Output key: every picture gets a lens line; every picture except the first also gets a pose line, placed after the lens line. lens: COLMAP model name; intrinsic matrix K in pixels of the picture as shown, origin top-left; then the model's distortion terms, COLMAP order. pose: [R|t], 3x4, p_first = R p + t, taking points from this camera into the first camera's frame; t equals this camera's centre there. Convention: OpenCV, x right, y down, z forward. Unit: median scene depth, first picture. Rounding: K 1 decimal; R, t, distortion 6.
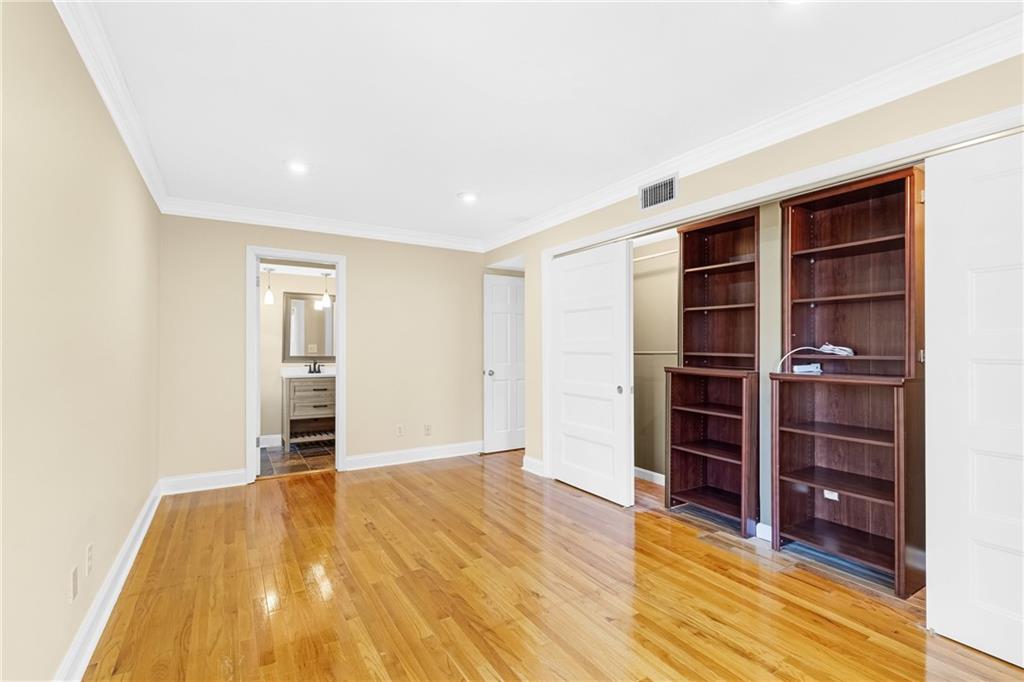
lens RADIAL K [[465.8, 0, 499.6], [0, 465.8, 342.9], [0, 0, 1]] dist [0.001017, 0.000047]
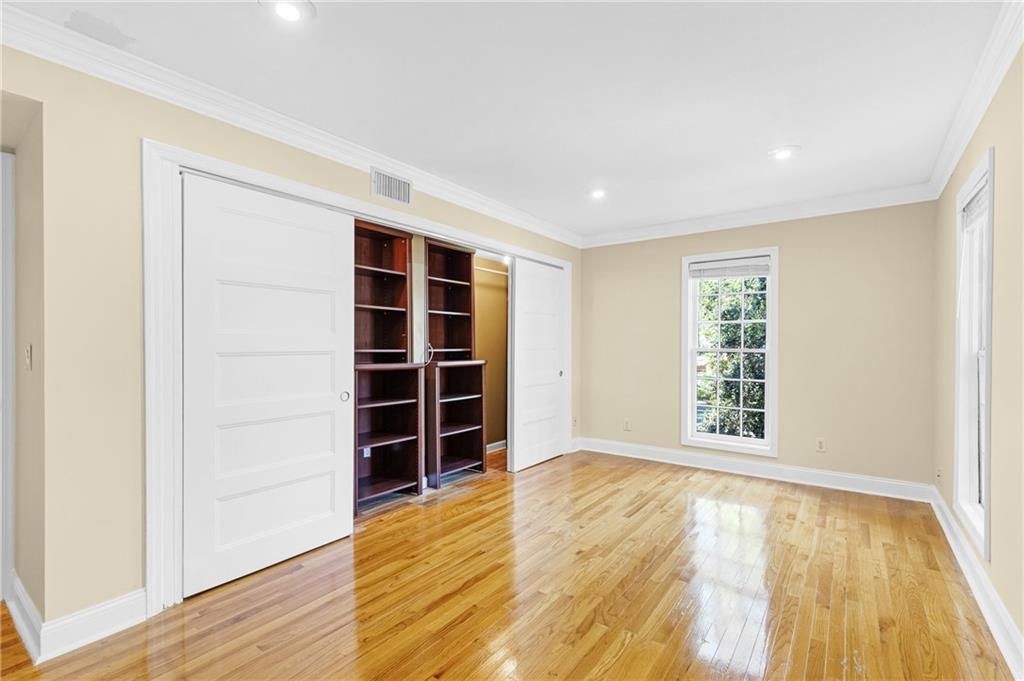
lens RADIAL K [[463.9, 0, 512.5], [0, 463.9, 346.0], [0, 0, 1]] dist [0.001495, 0.000211]
pose [[-0.395458, -0.006467, 0.918461, -0.769864], [-0.006730, 0.999969, 0.004143, 0.006064], [-0.918460, -0.004543, -0.395489, 1.333016]]
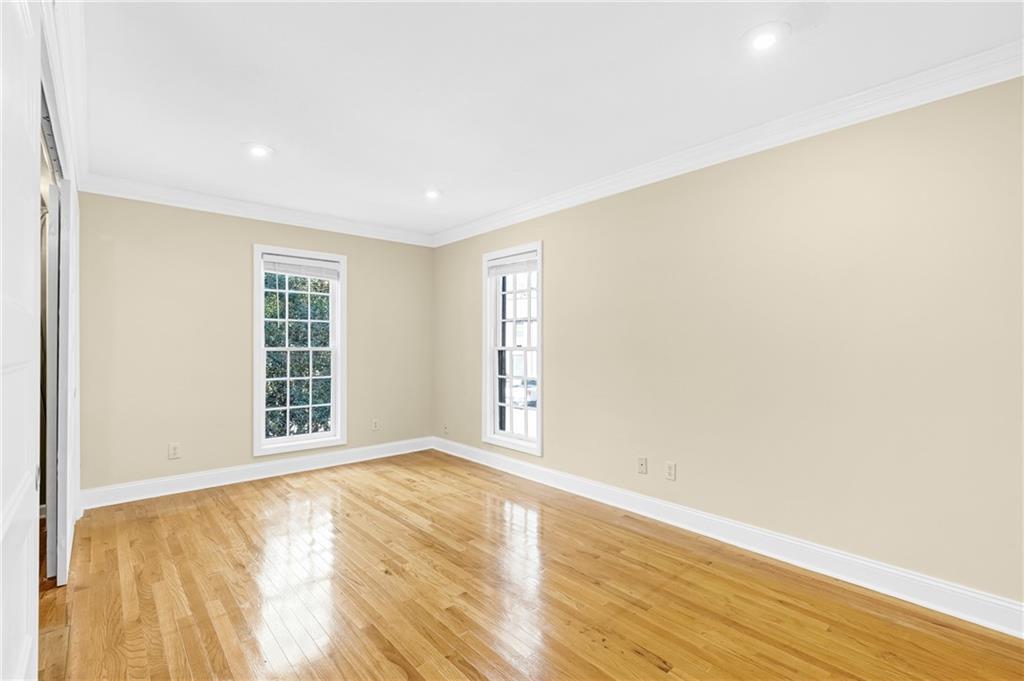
lens RADIAL K [[471.5, 0, 512.0], [0, 471.5, 340.5], [0, 0, 1]] dist [0.000268, 0.000058]
pose [[-0.981964, 0.003865, -0.189028, -0.001907], [0.005637, 0.999945, -0.008840, 0.011725], [0.188984, -0.009746, -0.981932, 1.743691]]
